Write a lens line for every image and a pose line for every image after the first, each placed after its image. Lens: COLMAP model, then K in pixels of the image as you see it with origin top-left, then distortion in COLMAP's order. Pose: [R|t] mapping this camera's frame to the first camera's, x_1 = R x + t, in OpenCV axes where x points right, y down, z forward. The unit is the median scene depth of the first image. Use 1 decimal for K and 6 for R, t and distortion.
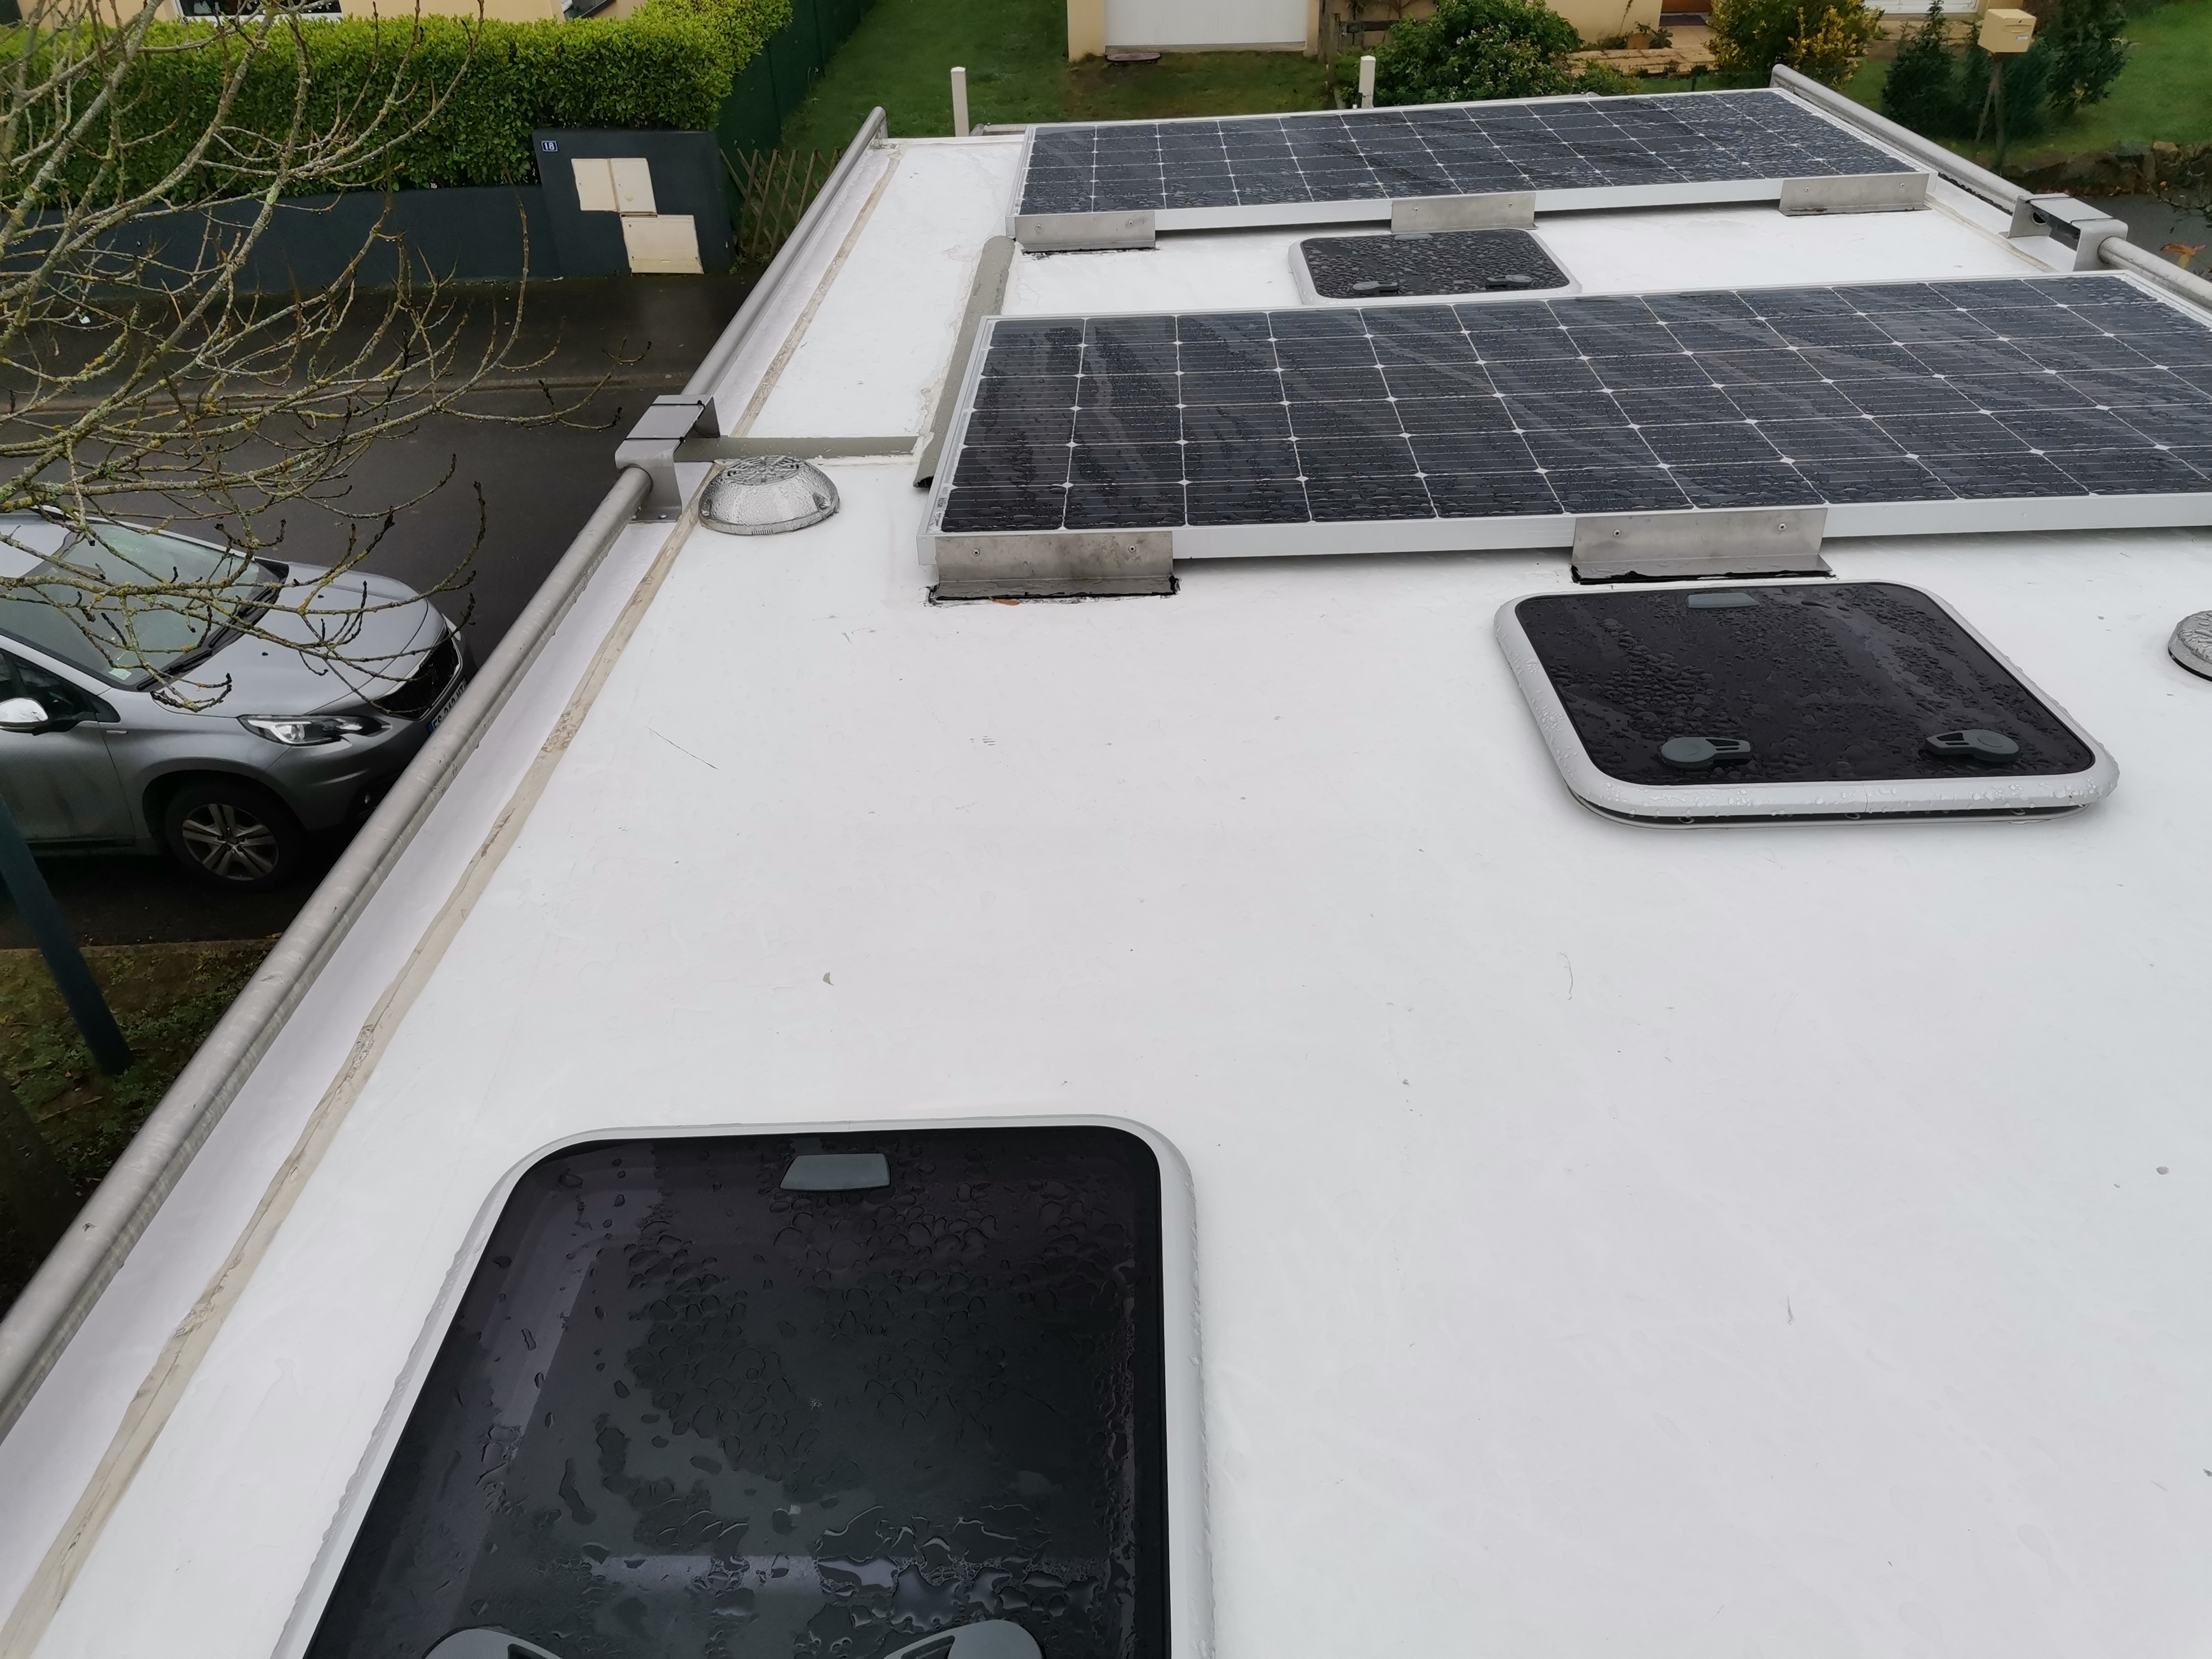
lens RADIAL K [[1665.4, 0, 1106.0], [0, 1665.4, 829.5], [0, 0, 1]] dist [0.116873, -0.142734]
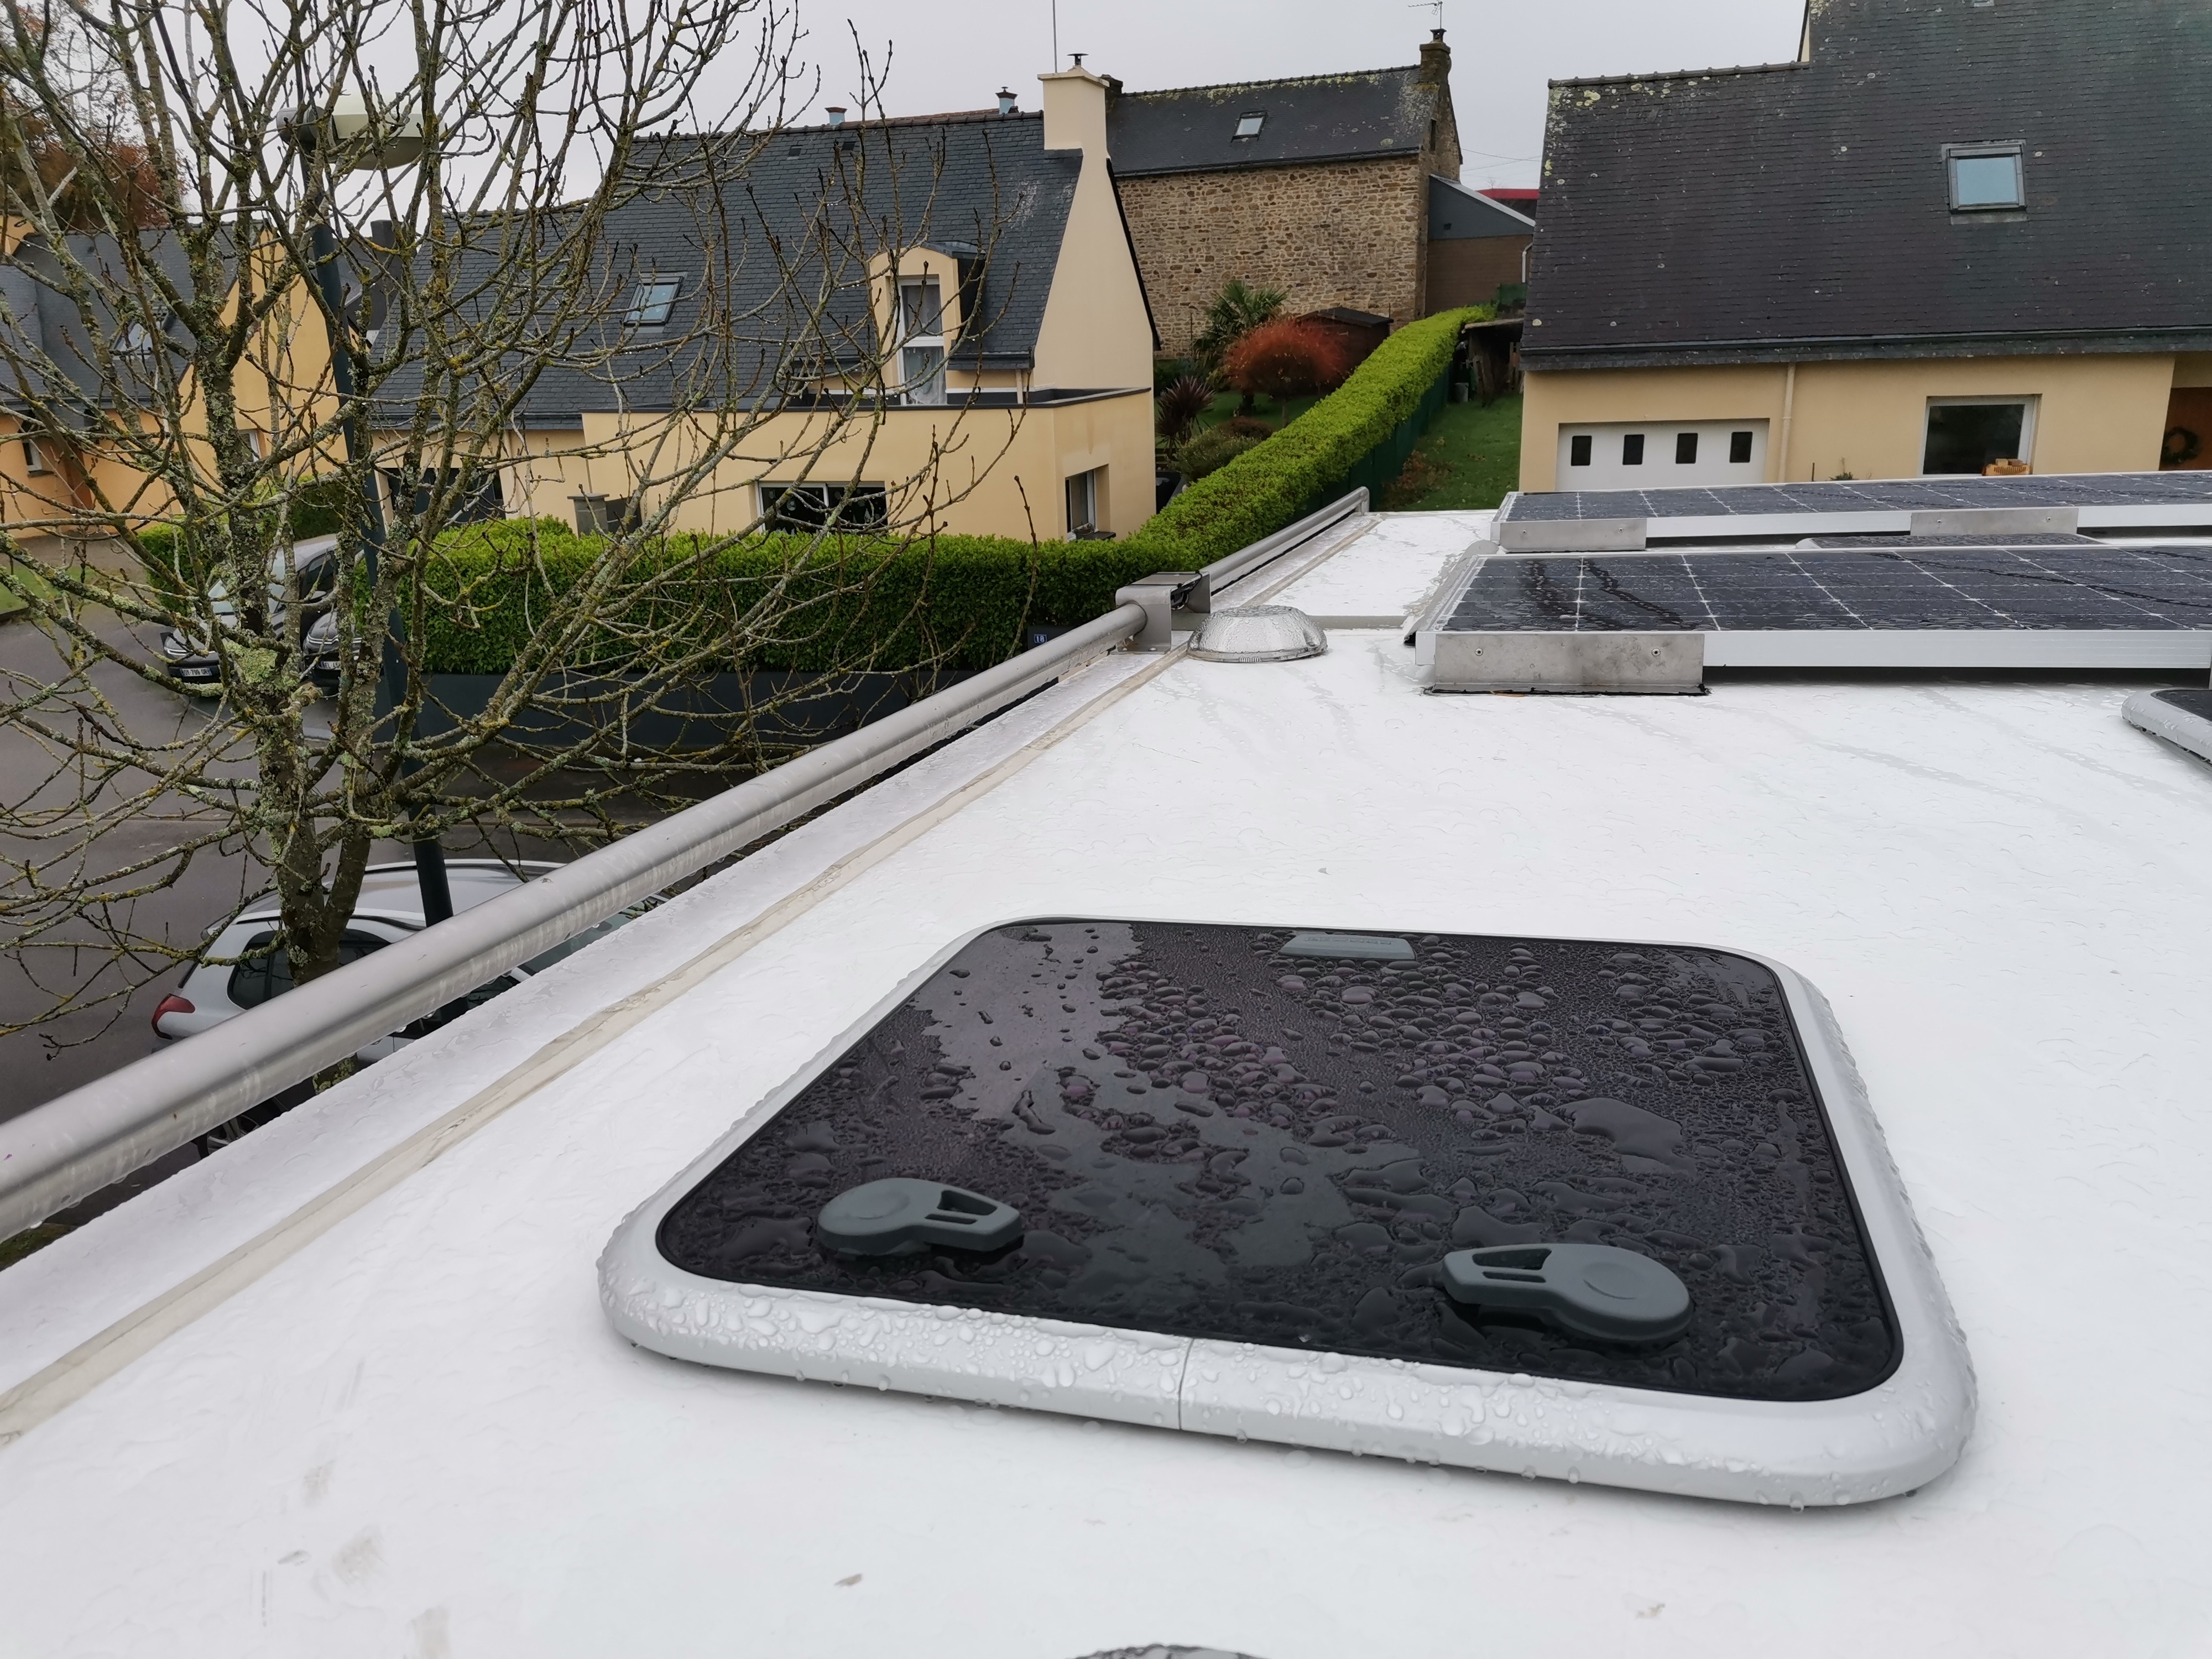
lens RADIAL K [[1665.4, 0, 1106.0], [0, 1665.4, 829.5], [0, 0, 1]] dist [0.116873, -0.142734]
pose [[0.968009, 0.059393, -0.243786, -0.044747], [-0.129921, 0.949841, -0.284470, 0.222289], [0.214663, 0.307043, 0.927170, 0.113316]]
